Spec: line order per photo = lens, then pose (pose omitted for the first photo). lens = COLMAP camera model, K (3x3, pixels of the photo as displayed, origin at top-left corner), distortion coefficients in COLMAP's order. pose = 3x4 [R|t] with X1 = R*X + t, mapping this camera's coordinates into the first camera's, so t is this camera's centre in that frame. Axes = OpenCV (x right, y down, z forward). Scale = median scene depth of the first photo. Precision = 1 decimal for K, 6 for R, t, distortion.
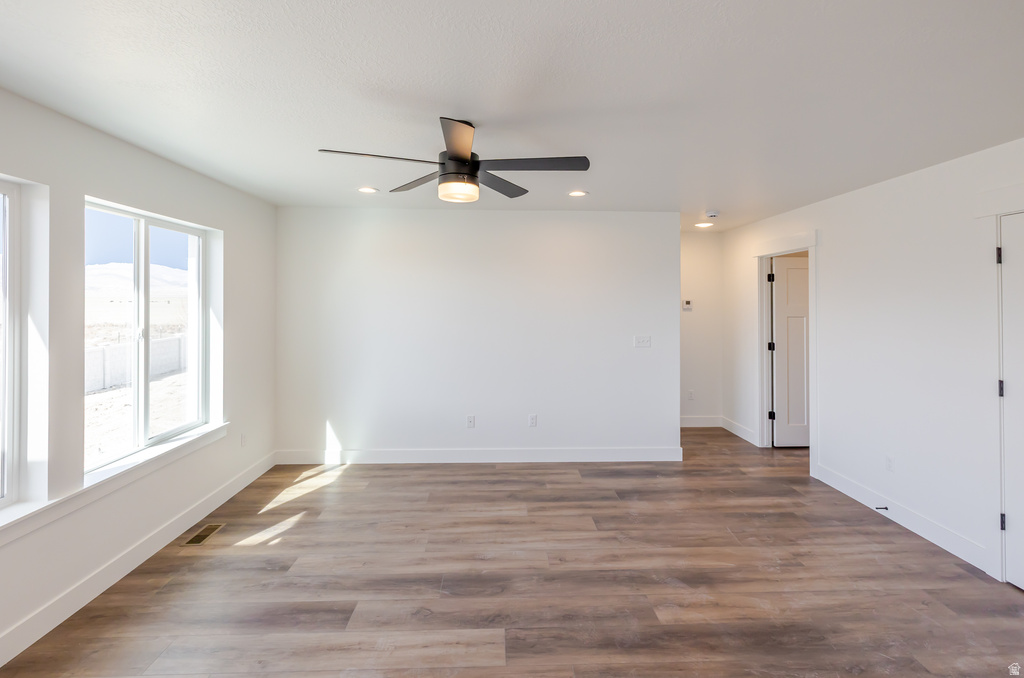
lens RADIAL K [[456.0, 0, 513.4], [0, 456.0, 310.7], [0, 0, 1]] dist [-0.002107, -0.000229]
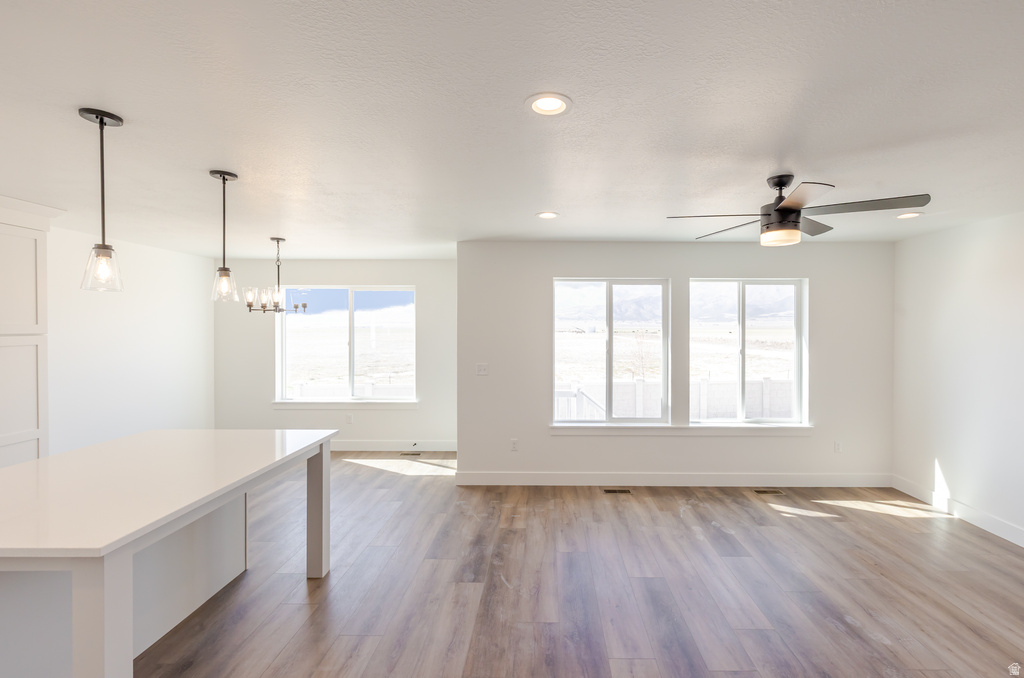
lens RADIAL K [[442.4, 0, 516.9], [0, 442.4, 329.9], [0, 0, 1]] dist [-0.000213, -0.000030]
pose [[-0.088936, 0.007158, -0.996012, 0.790905], [-0.012702, 0.999885, 0.008320, -0.028926], [0.995956, 0.013392, -0.088835, 0.317104]]
